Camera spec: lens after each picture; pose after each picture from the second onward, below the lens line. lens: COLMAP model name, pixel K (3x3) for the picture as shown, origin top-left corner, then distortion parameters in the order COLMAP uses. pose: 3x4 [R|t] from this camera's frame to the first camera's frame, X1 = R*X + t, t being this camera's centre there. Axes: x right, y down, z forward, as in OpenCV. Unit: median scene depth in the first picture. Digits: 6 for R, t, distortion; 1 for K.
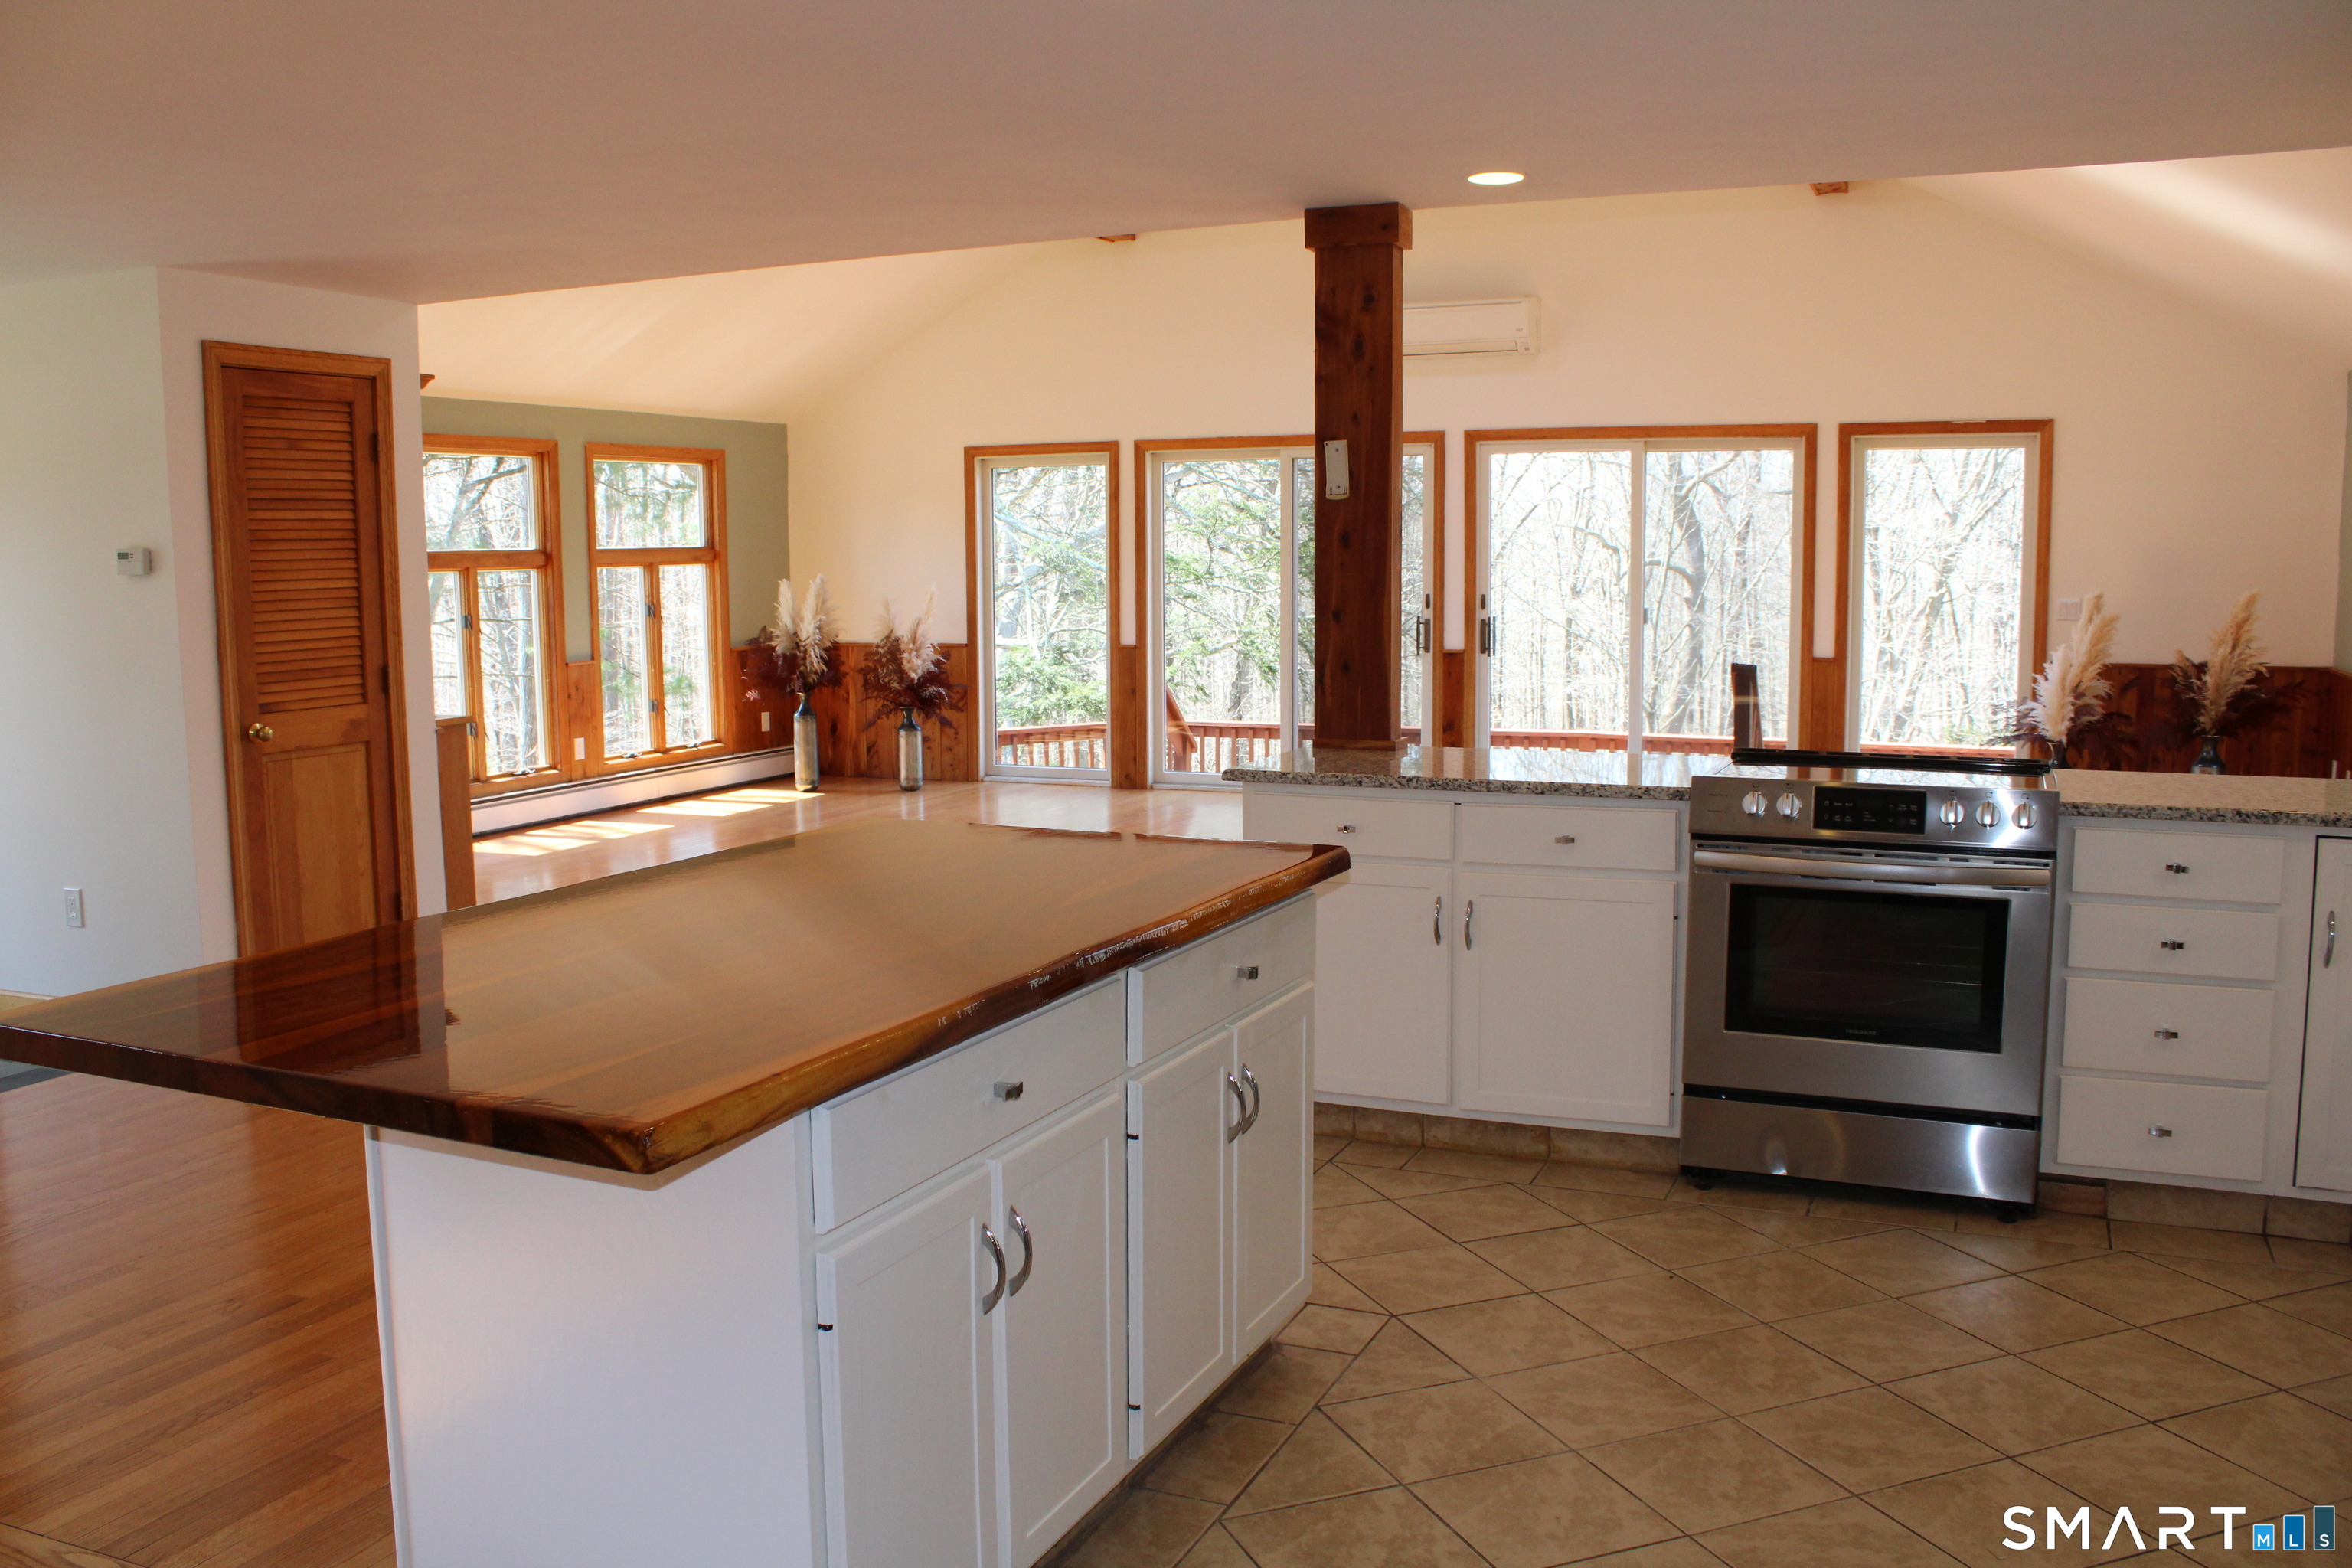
lens RADIAL K [[1966.9, 0, 1181.5], [0, 1966.9, 777.2], [0, 0, 1]] dist [-0.162606, 0.110807]
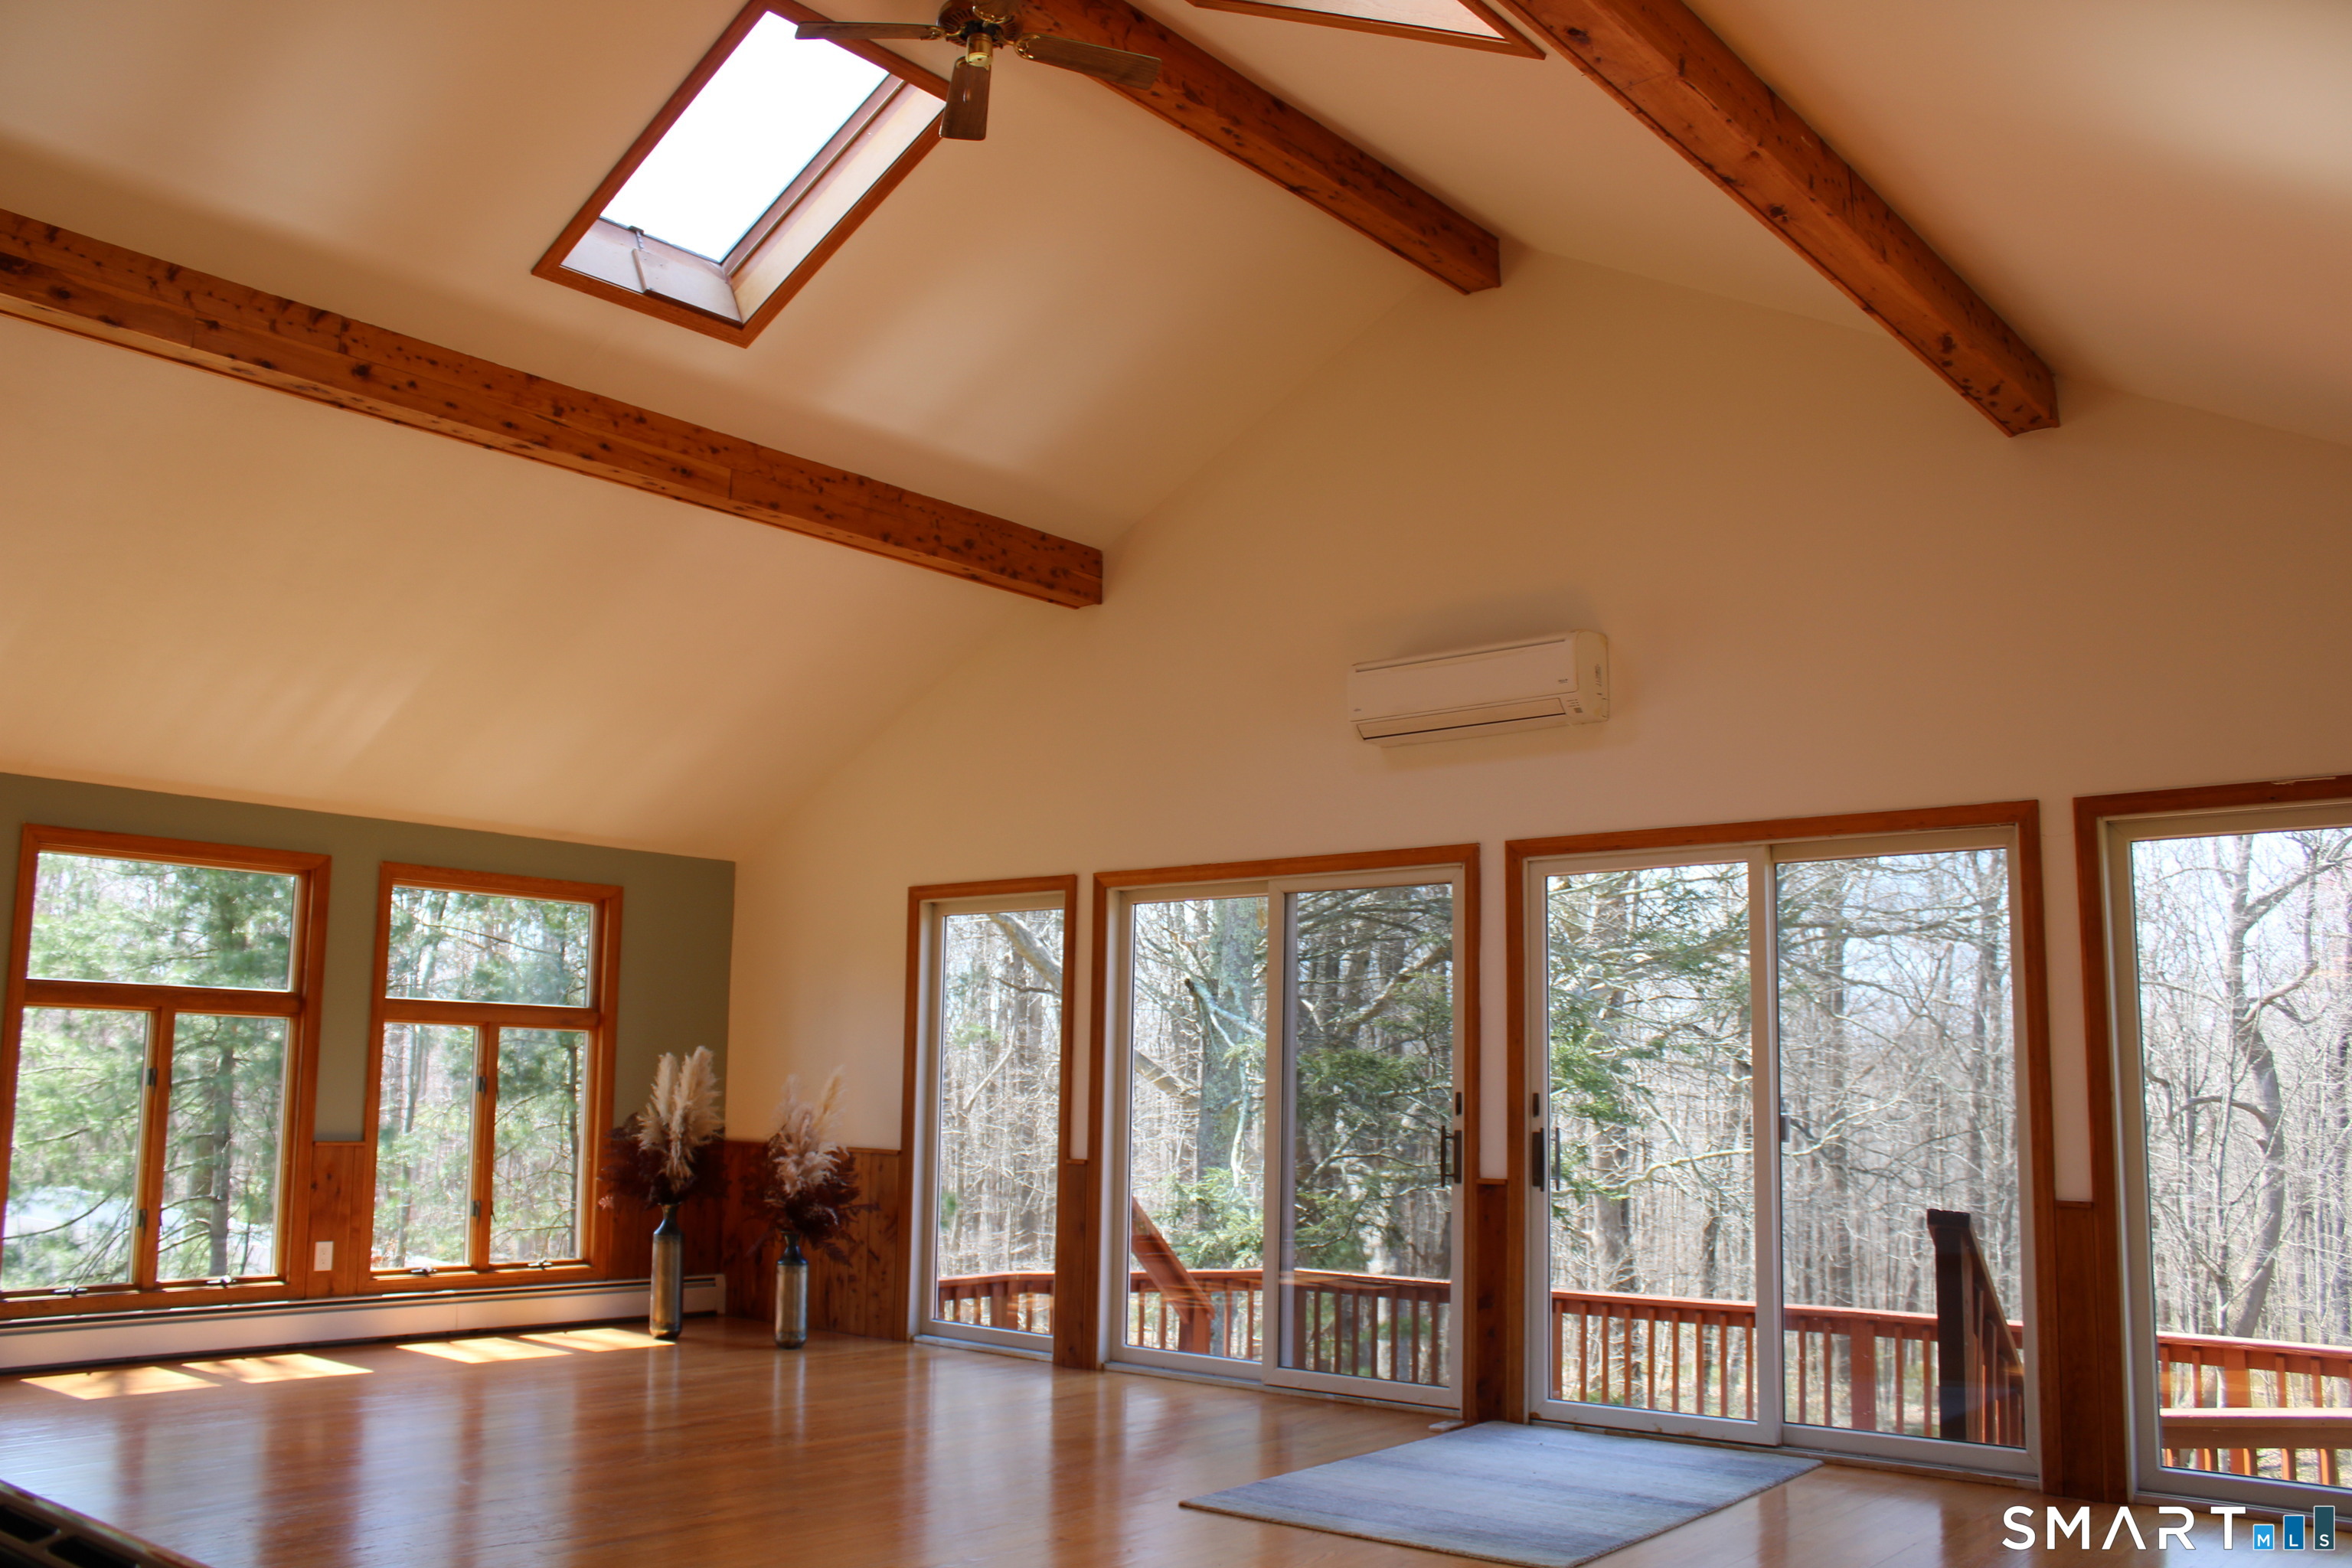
lens RADIAL K [[1966.9, 0, 1148.4], [0, 1966.9, 743.3], [0, 0, 1]] dist [-0.162606, 0.110807]
pose [[0.962636, -0.021863, -0.269914, 0.193910], [-0.055131, 0.960039, -0.274384, -0.020160], [0.265126, 0.279013, 0.922963, 0.324604]]
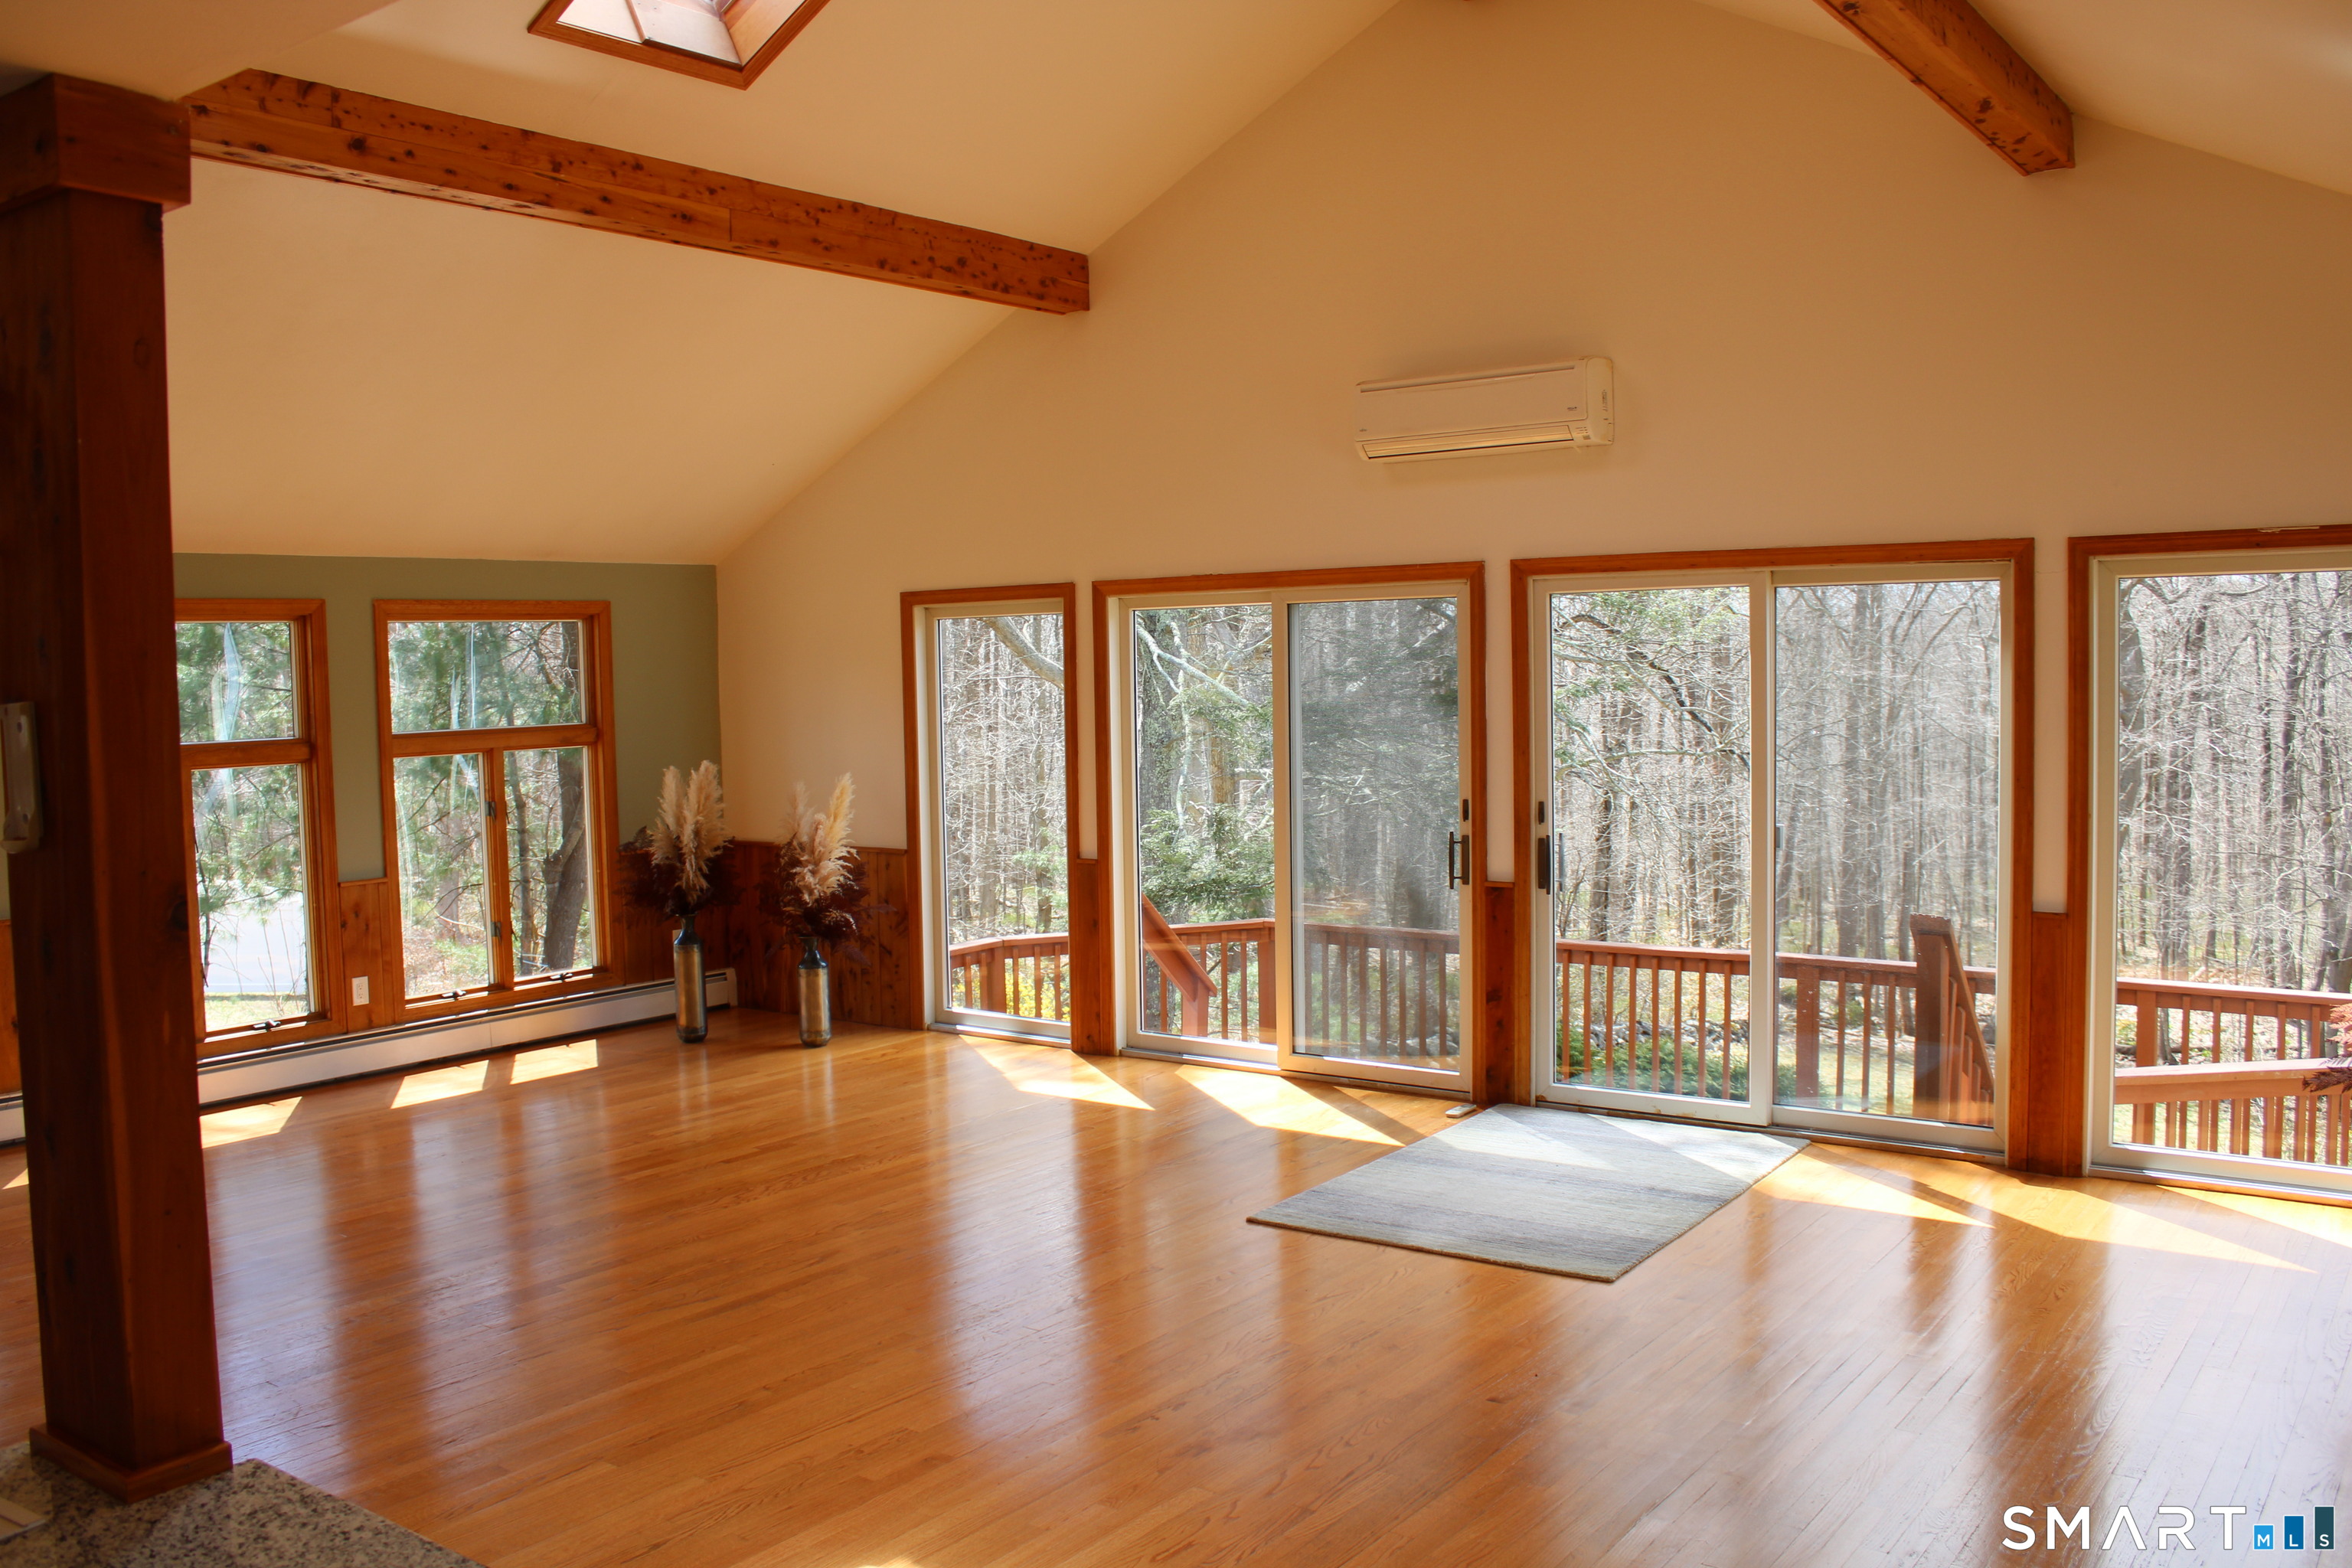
lens RADIAL K [[1966.9, 0, 1168.1], [0, 1966.9, 772.7], [0, 0, 1]] dist [-0.162606, 0.110807]
pose [[0.977859, 0.000215, -0.209266, 0.159258], [-0.012461, 0.998285, -0.057203, -0.059109], [0.208894, 0.058544, 0.976184, 0.293544]]
